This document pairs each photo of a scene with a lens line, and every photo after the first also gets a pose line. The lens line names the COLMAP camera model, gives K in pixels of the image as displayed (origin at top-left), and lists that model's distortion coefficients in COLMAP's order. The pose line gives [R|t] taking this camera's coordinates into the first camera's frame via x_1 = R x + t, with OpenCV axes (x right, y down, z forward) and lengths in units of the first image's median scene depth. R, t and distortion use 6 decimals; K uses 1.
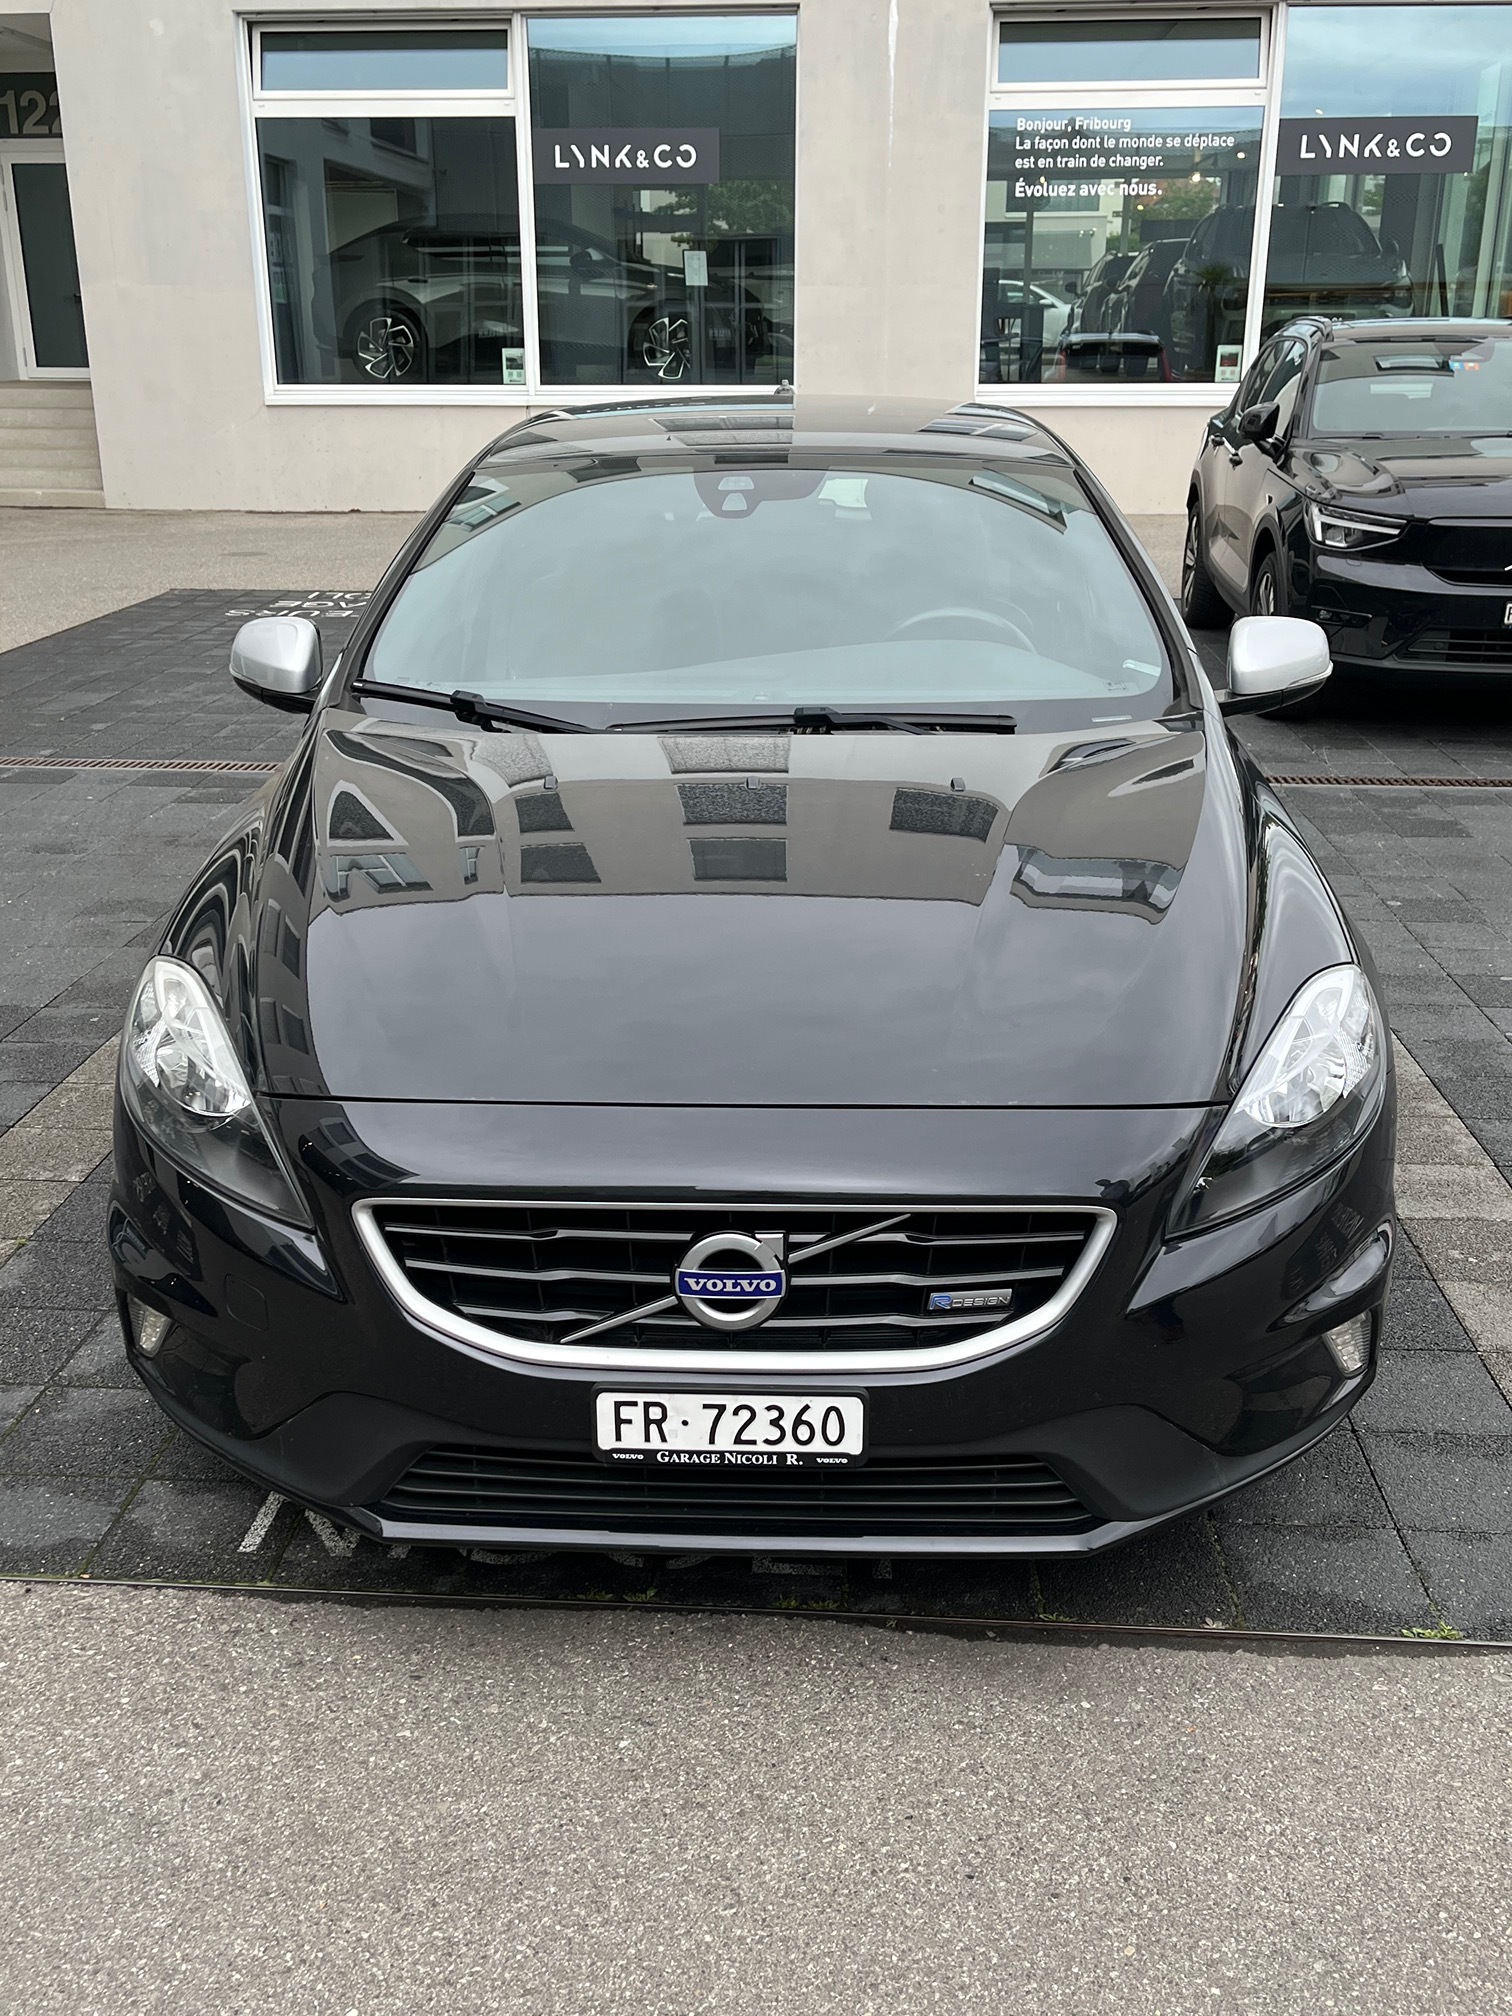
lens RADIAL K [[1902.0, 0, 752.0], [0, 1902.0, 1037.7], [0, 0, 1]] dist [0.011013, 0.011072]
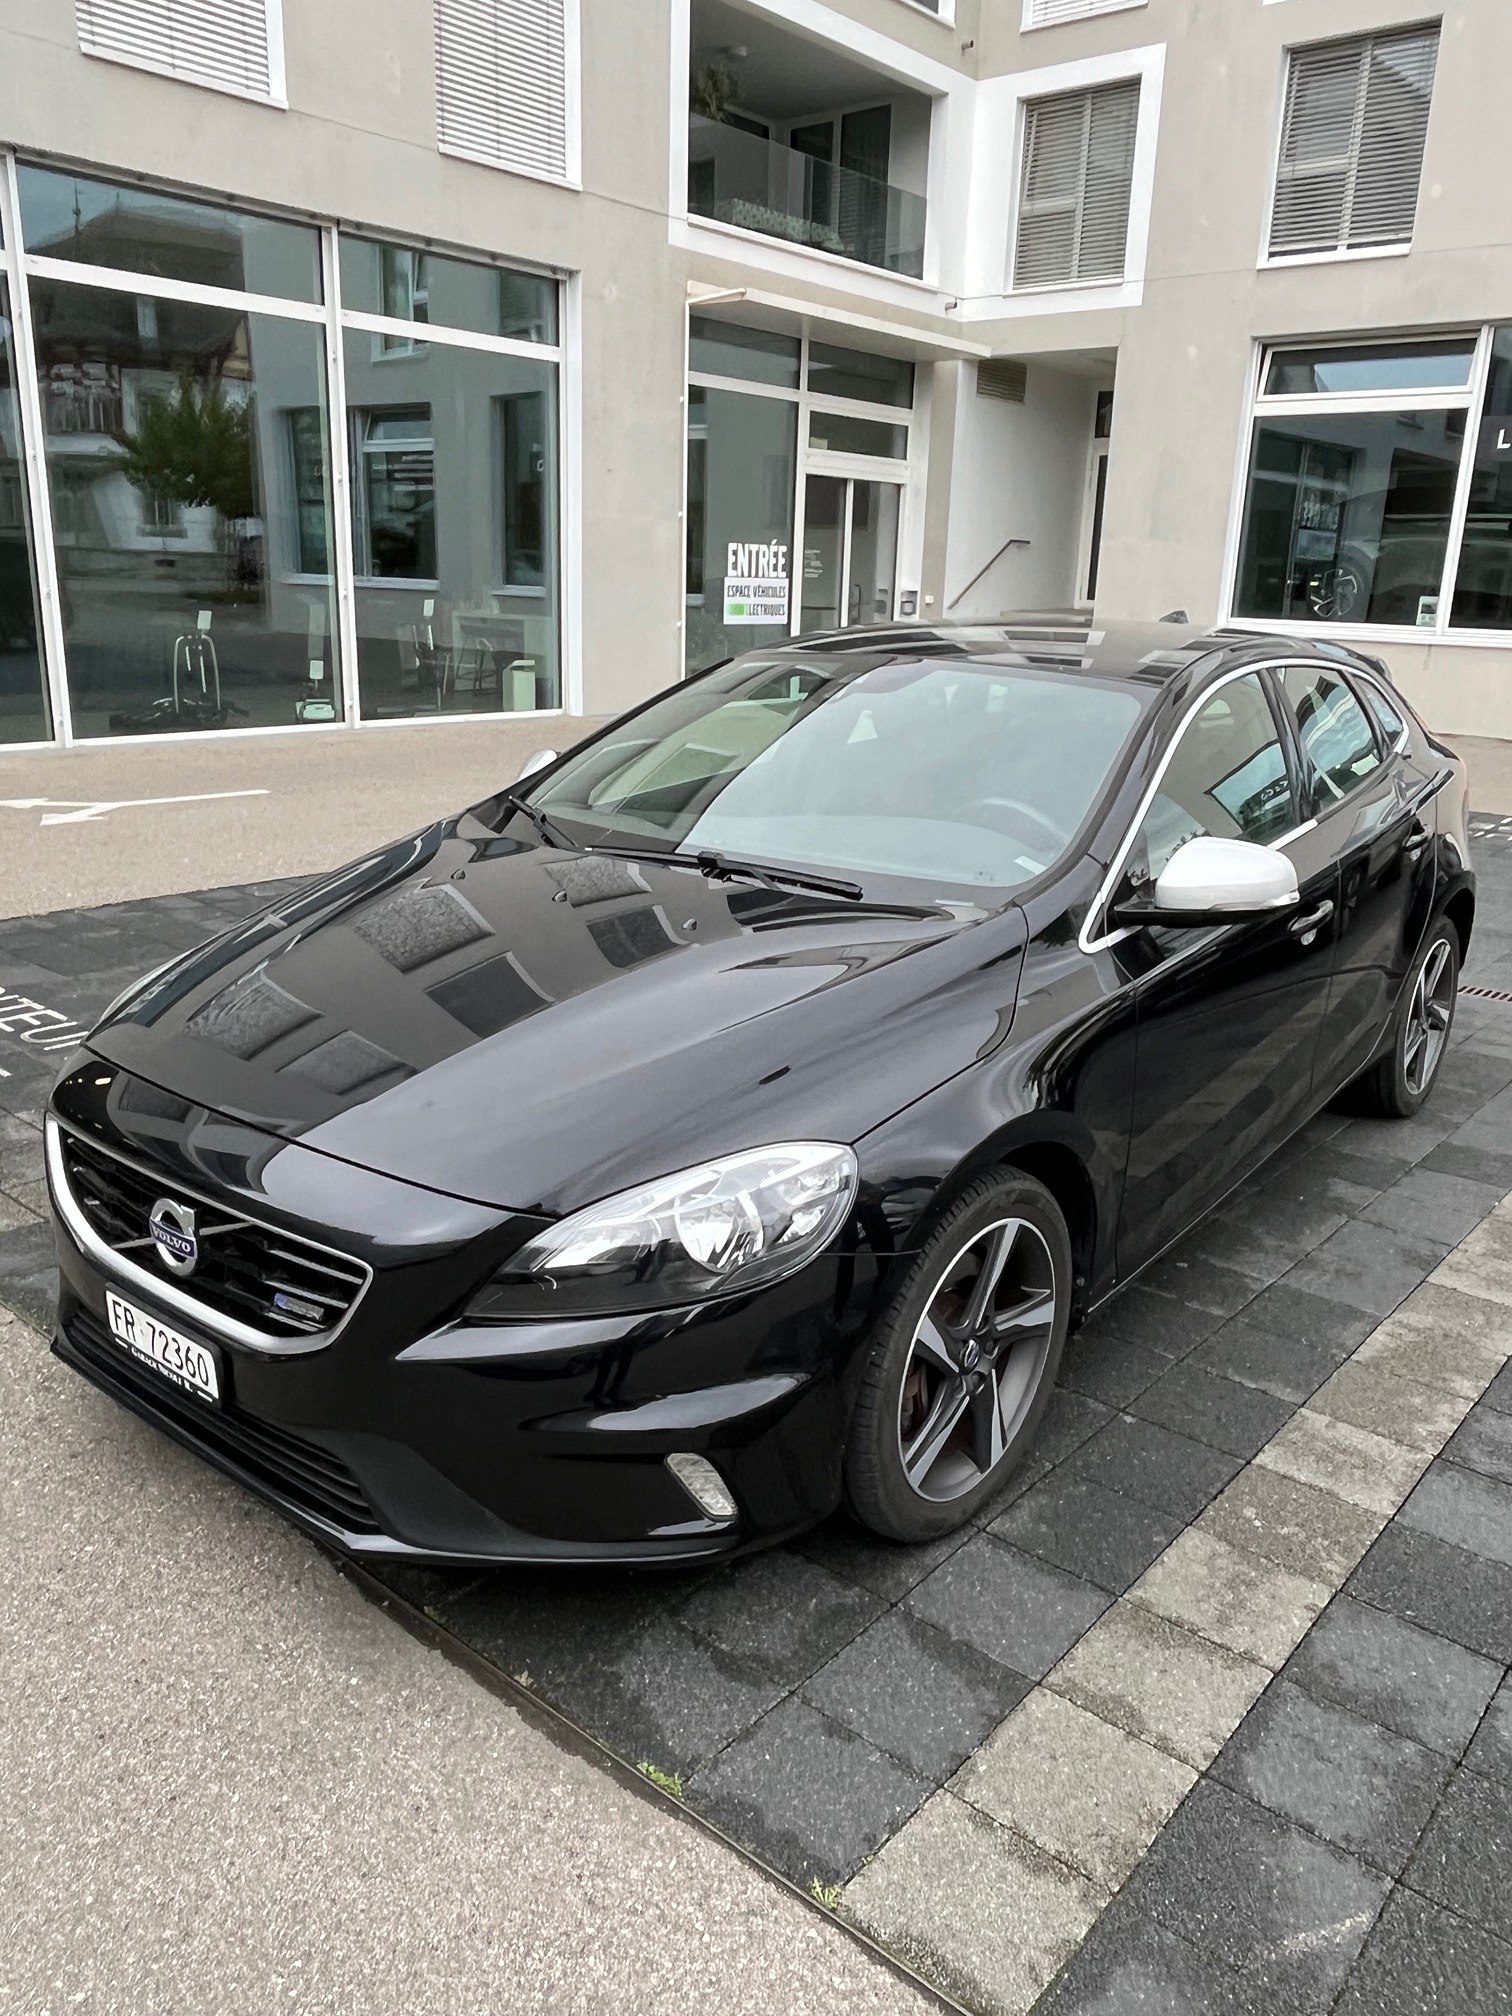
lens RADIAL K [[1477.4, 0, 761.5], [0, 1477.4, 1015.4], [0, 0, 1]] dist [-0.003374, -0.002077]
pose [[0.804902, 0.196145, -0.560054, 0.765310], [-0.233298, 0.972391, 0.005264, -0.108849], [0.545624, 0.126423, 0.828439, 0.308808]]
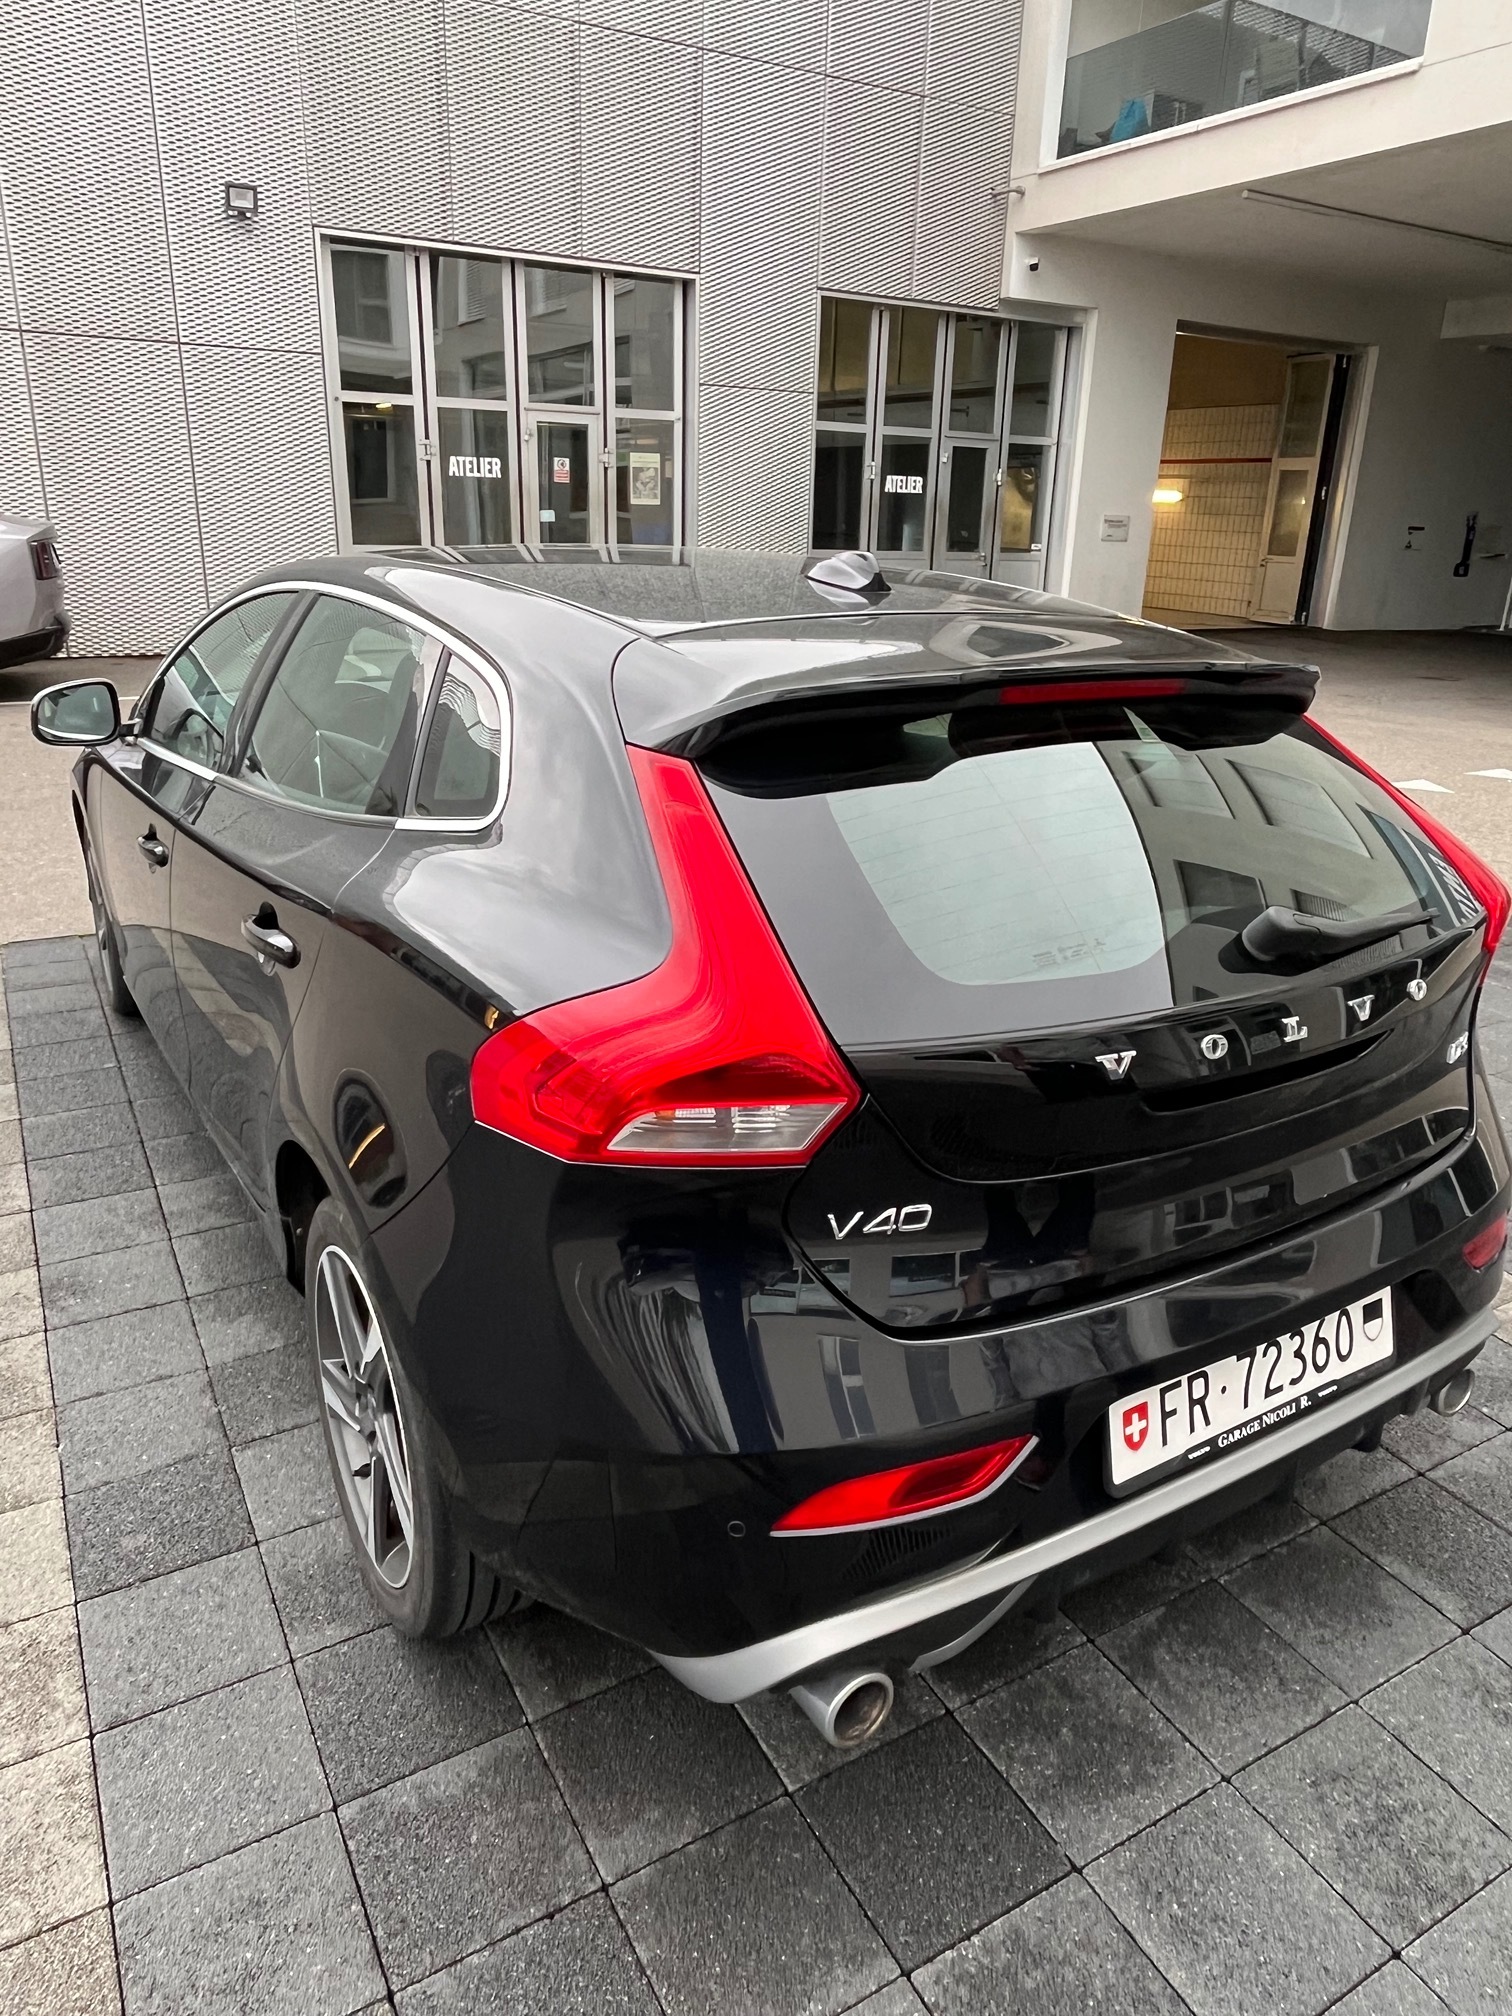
lens RADIAL K [[1328.5, 0, 756.0], [0, 1328.5, 1008.0], [0, 0, 1]] dist [-0.005249, 0.000105]
pose [[-0.833864, 0.174490, -0.523665, 0.574666], [-0.214627, 0.771561, 0.598856, -0.983718], [0.508534, 0.611757, -0.605927, 2.734516]]
